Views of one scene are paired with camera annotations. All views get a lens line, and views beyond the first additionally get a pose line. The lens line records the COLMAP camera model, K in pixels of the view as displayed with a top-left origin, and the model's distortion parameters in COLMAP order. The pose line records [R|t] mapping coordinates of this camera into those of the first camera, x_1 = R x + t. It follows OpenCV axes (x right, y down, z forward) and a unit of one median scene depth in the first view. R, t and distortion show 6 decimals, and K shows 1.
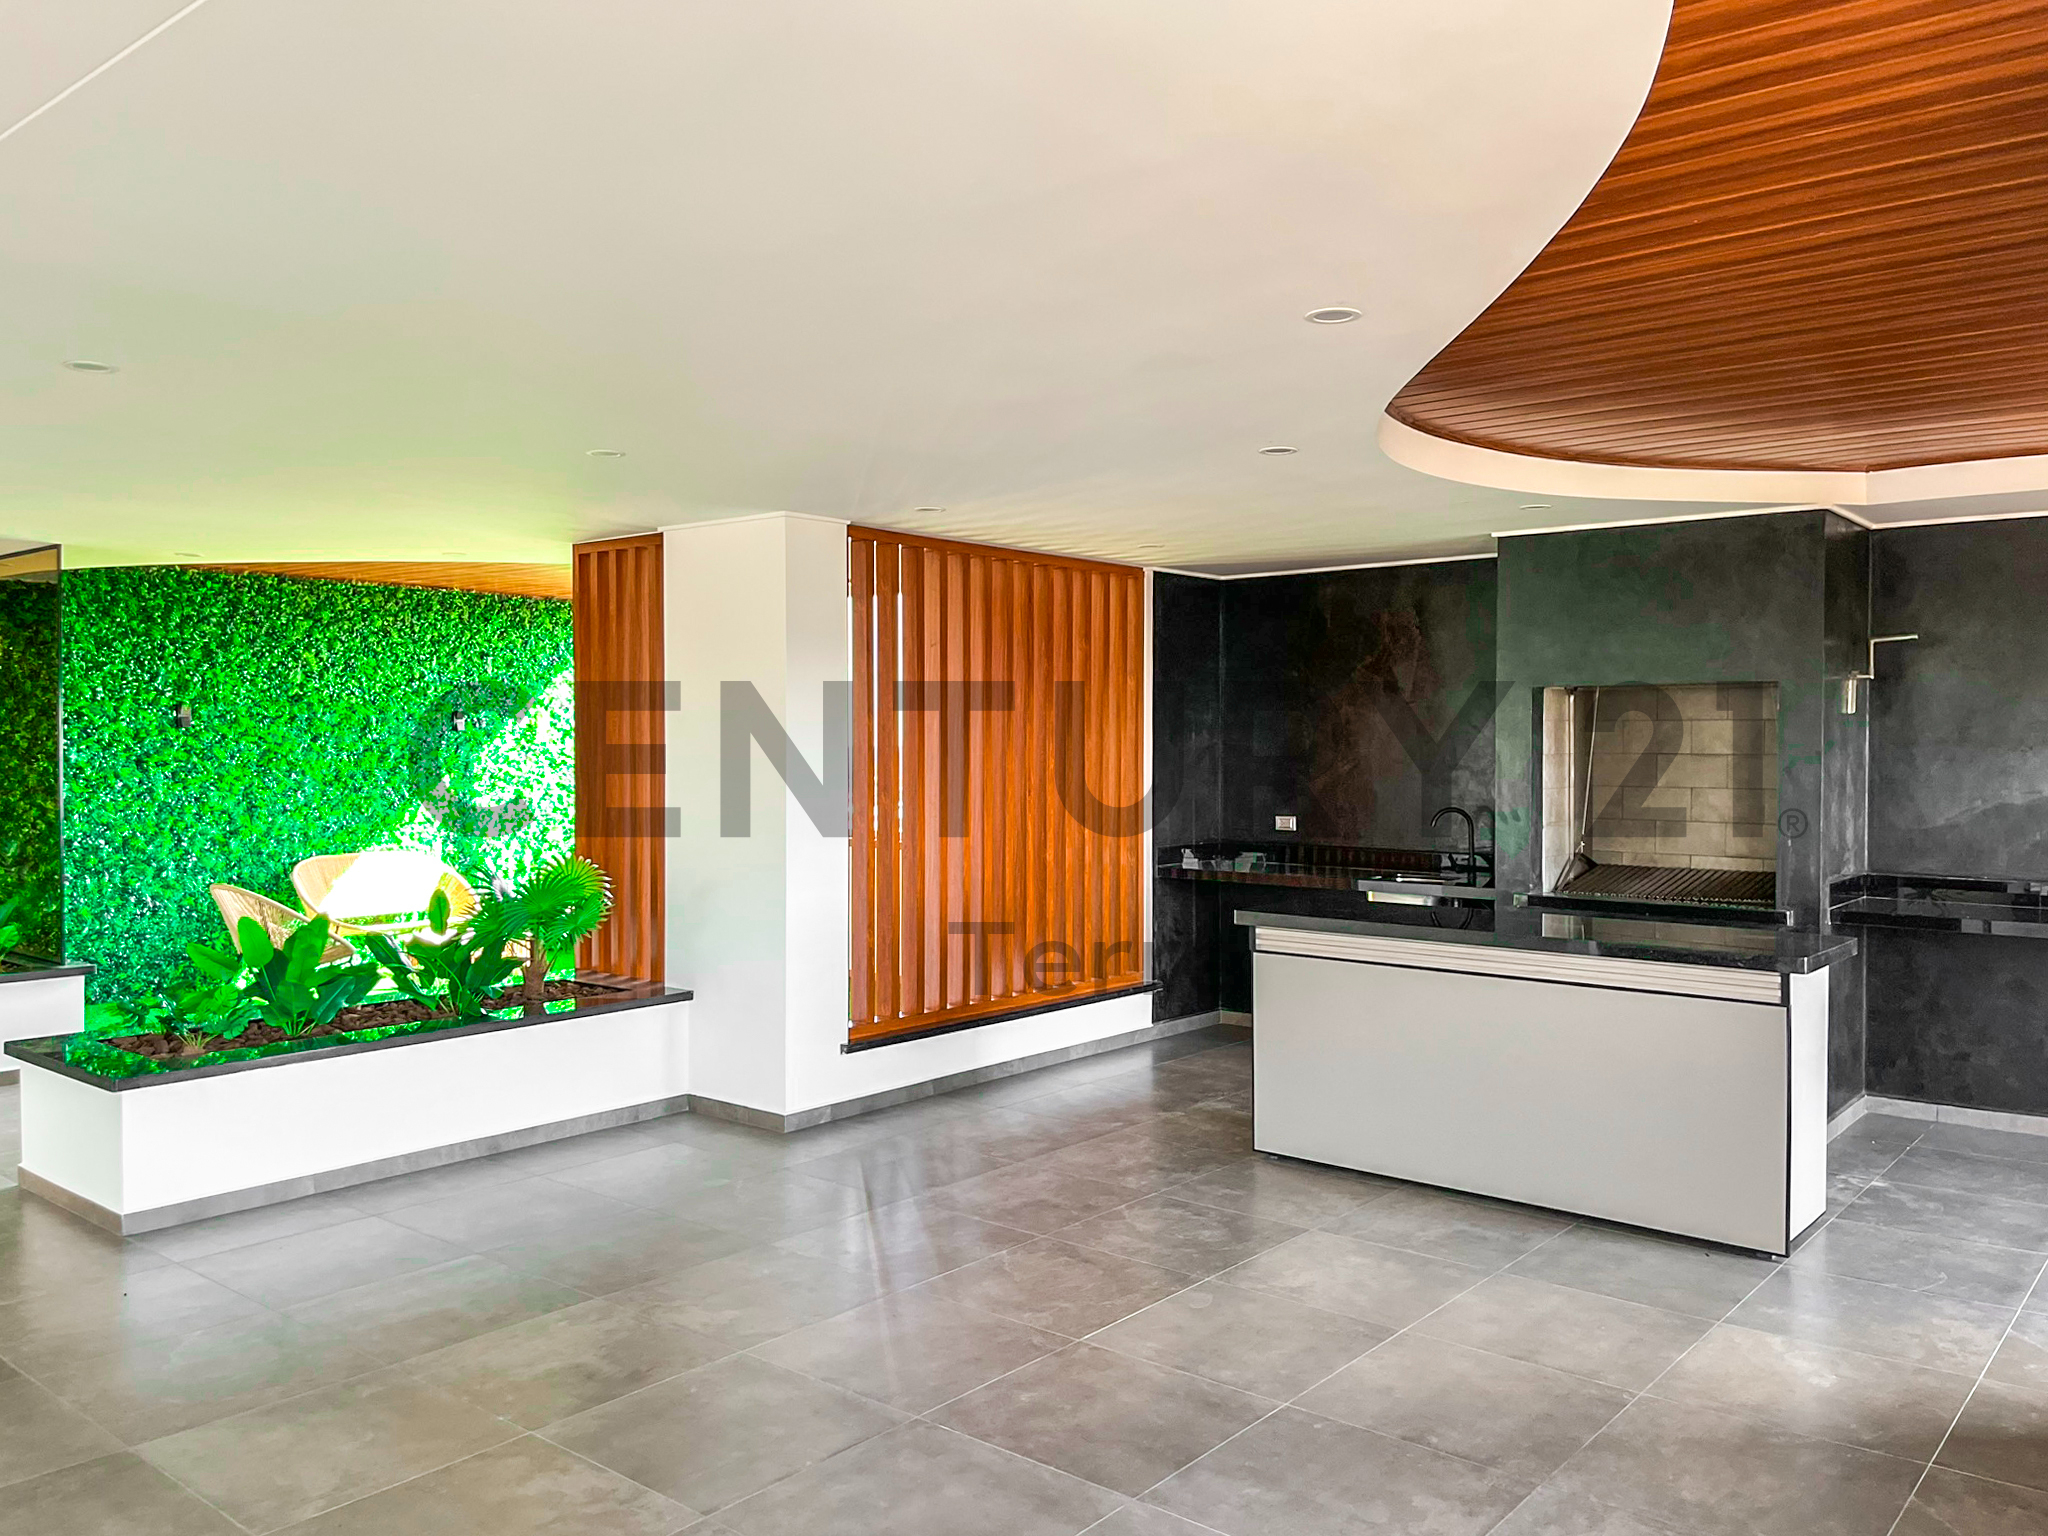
lens RADIAL K [[1554.6, 0, 1015.6], [0, 1554.6, 775.6], [0, 0, 1]] dist [0.037001, -0.000209]
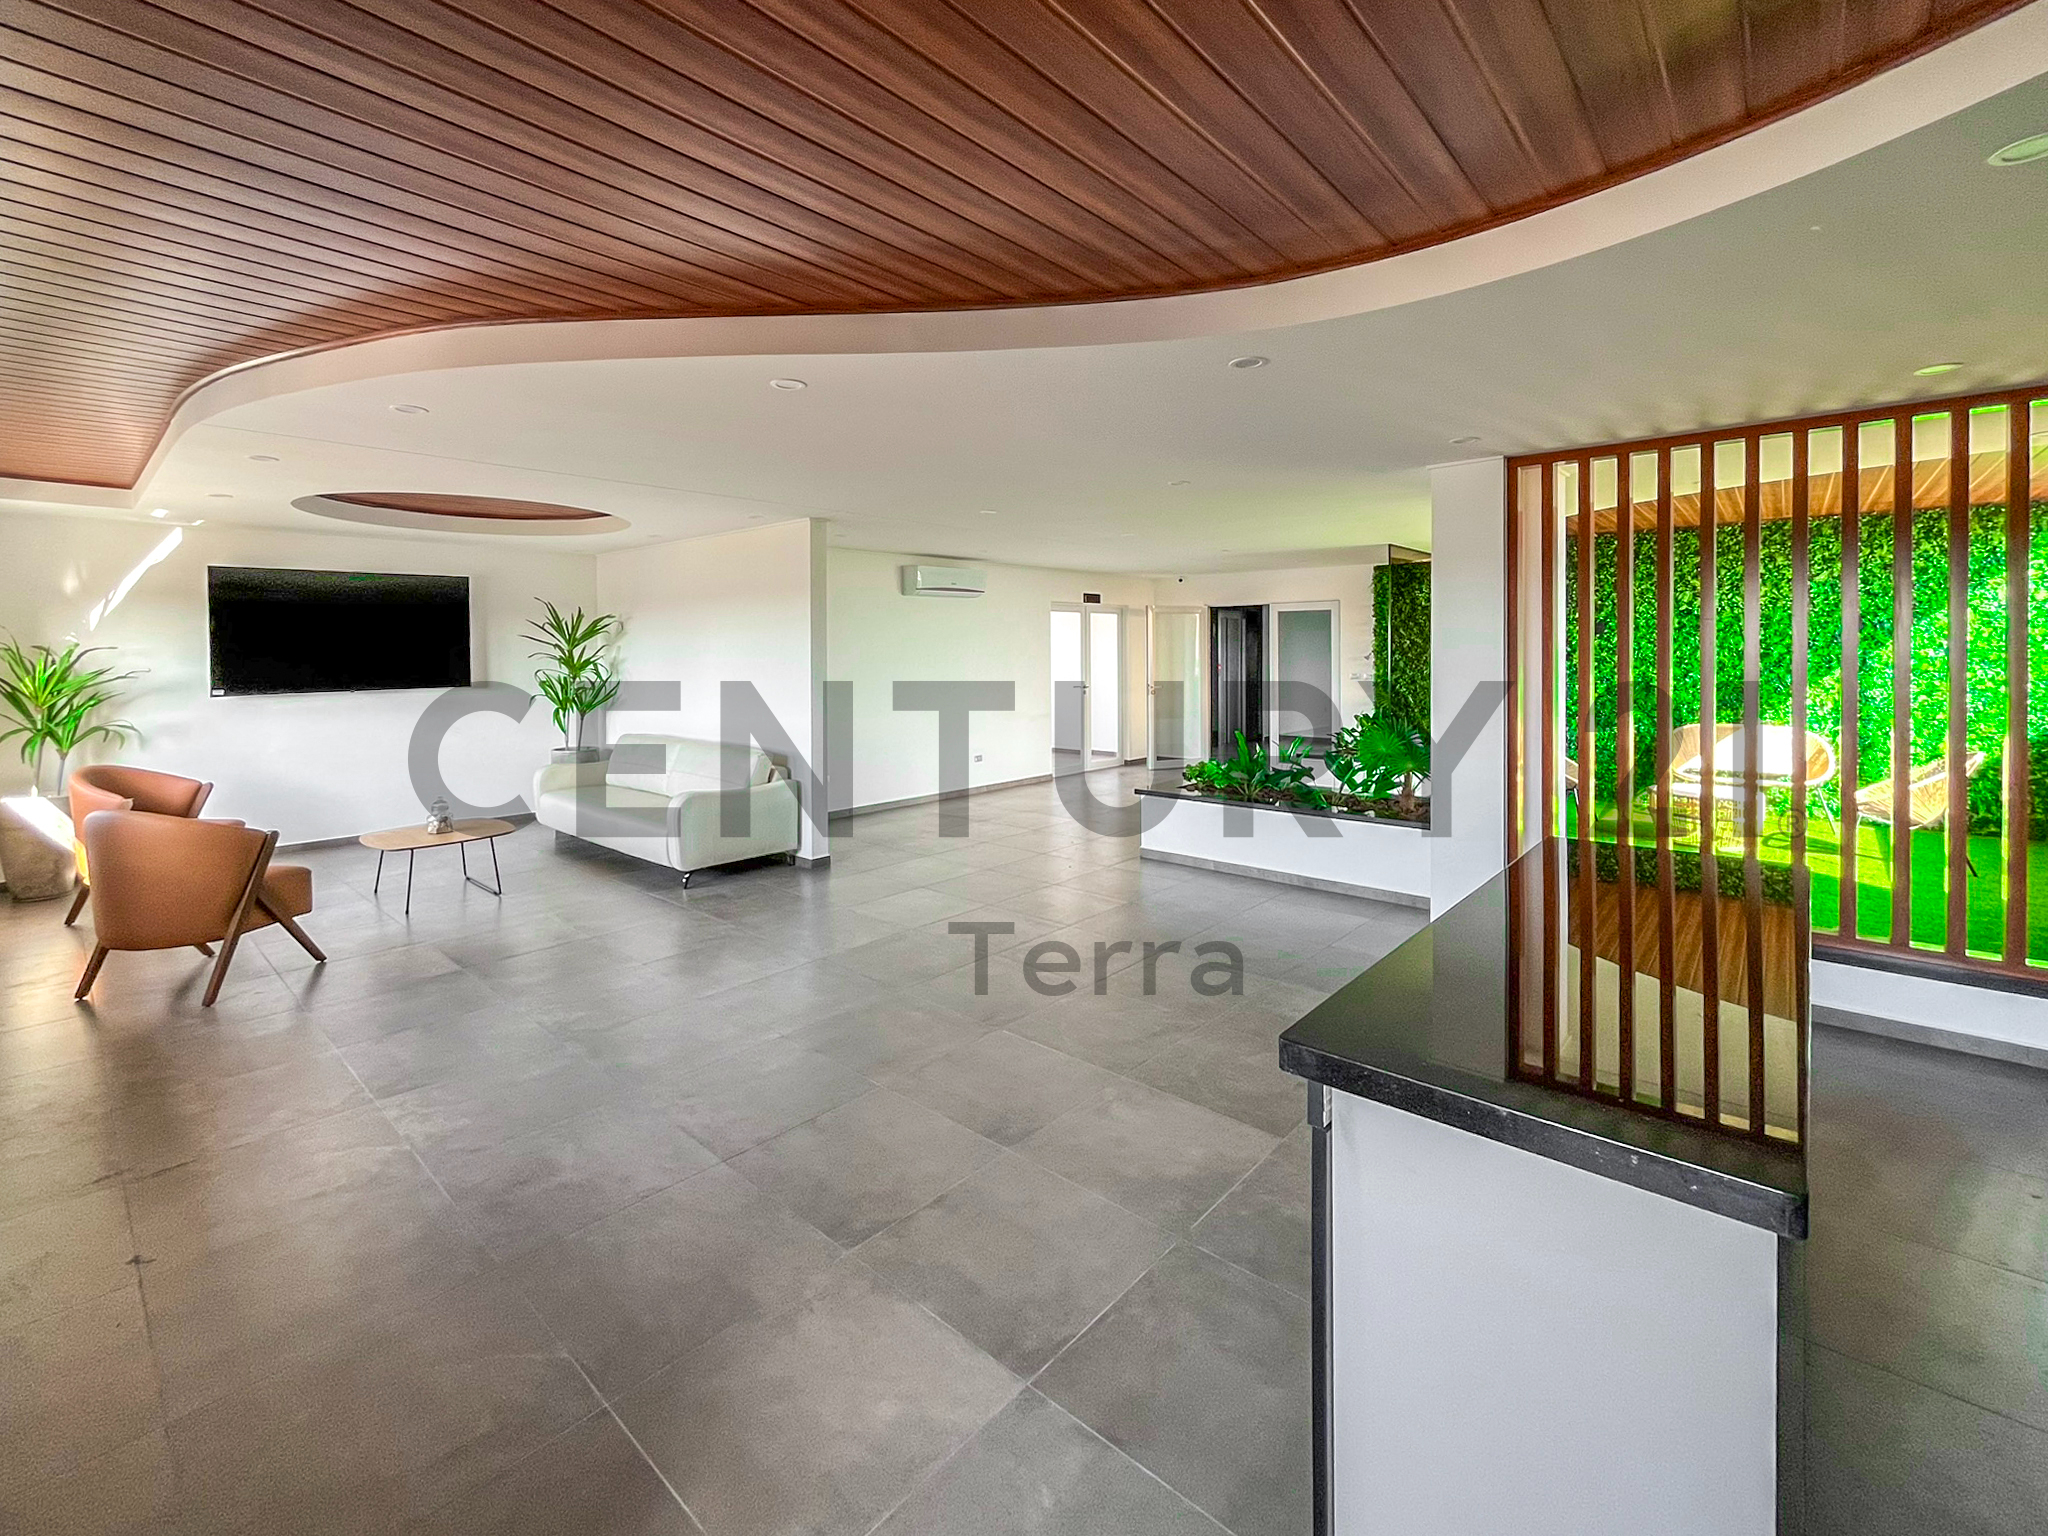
lens RADIAL K [[835.5, 0, 1024.0], [0, 835.5, 768.0], [0, 0, 1]] dist [0.001054, -0.000021]
pose [[0.002205, 0.144798, -0.989459, 0.784845], [-0.015430, 0.989348, 0.144748, -0.022769], [0.999879, 0.014948, 0.004416, 0.947020]]
